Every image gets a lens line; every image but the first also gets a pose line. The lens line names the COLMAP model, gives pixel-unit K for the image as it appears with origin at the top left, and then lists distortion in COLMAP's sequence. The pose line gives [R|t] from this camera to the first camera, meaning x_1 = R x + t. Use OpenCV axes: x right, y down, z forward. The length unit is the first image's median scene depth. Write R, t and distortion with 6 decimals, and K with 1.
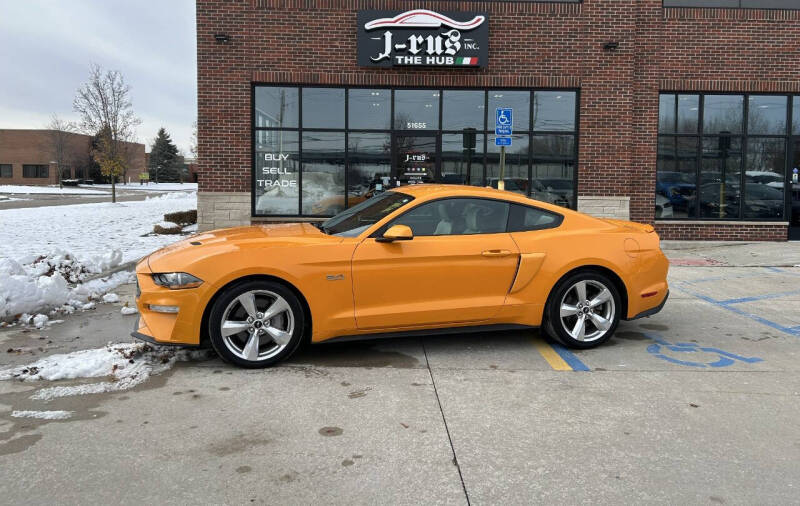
lens RADIAL K [[599.9, 0, 401.7], [0, 599.9, 248.6], [0, 0, 1]] dist [0.036119, -0.035905]
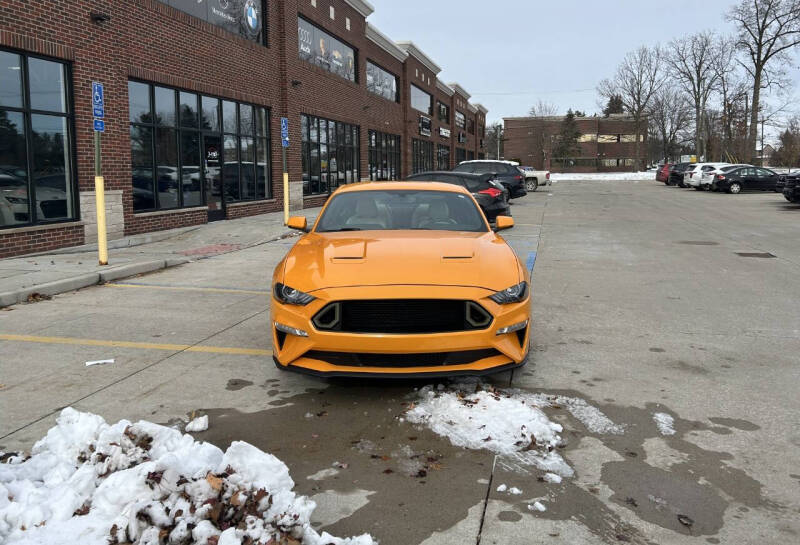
lens RADIAL K [[638.3, 0, 441.7], [0, 638.3, 252.2], [0, 0, 1]] dist [0.054269, -0.025996]
pose [[0.210487, -0.134390, 0.968315, -0.783442], [0.113931, 0.987129, 0.112235, -0.077204], [-0.970935, 0.086697, 0.223089, 0.517219]]
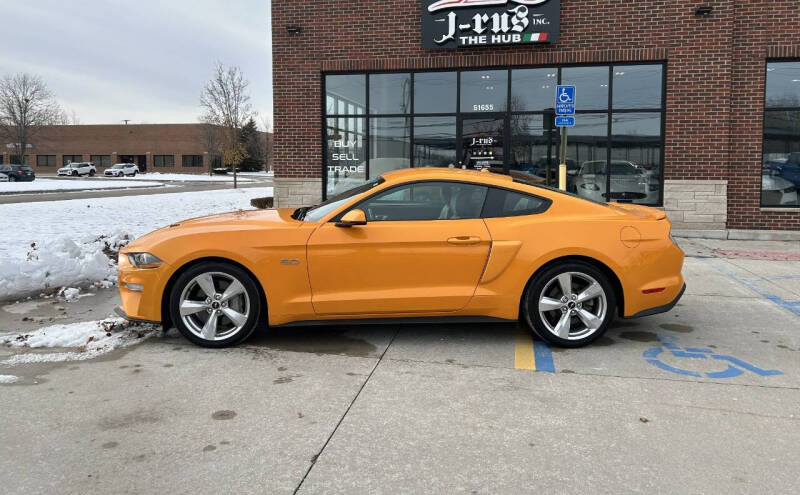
lens RADIAL K [[596.8, 0, 395.6], [0, 596.8, 240.9], [0, 0, 1]] dist [0.034847, -0.031767]
pose [[0.973793, 0.018134, -0.226712, 0.171994], [-0.015713, 0.999799, 0.012479, -0.000739], [0.226892, -0.008590, 0.973882, 0.045269]]
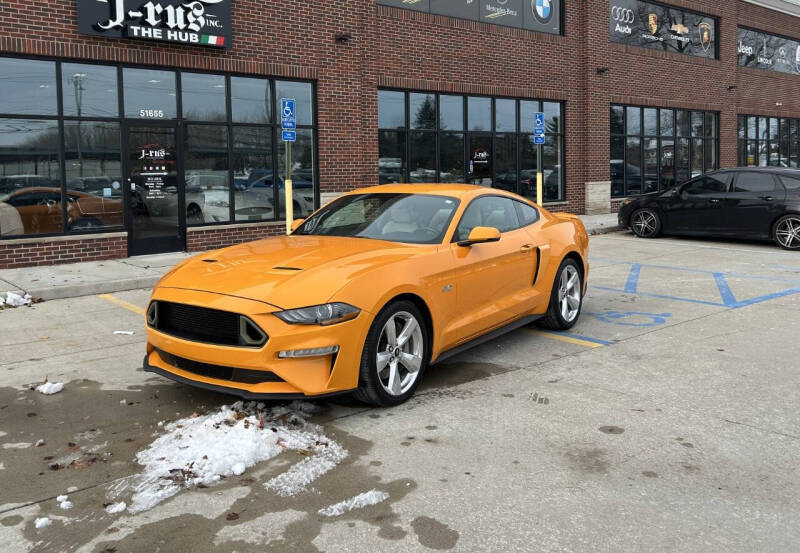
lens RADIAL K [[696.8, 0, 367.9], [0, 696.8, 248.5], [0, 0, 1]] dist [0.042162, -0.040971]
pose [[0.794827, -0.089006, 0.600274, -0.510482], [0.095077, 0.995234, 0.021676, -0.028289], [-0.599342, 0.039844, 0.799501, 0.130778]]
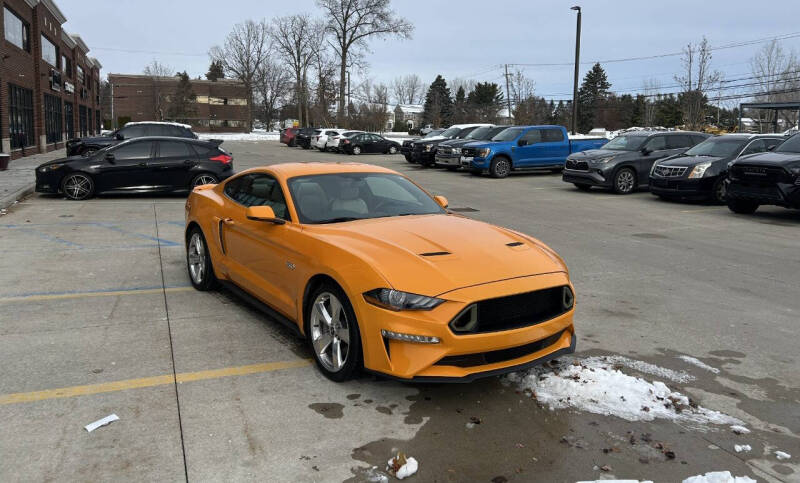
lens RADIAL K [[580.2, 0, 401.0], [0, 580.2, 226.7], [0, 0, 1]] dist [0.030335, -0.014607]
pose [[-0.338358, -0.164966, 0.926445, -0.694025], [0.083721, 0.975333, 0.204248, -0.144563], [-0.937286, 0.146672, -0.316201, 0.910262]]
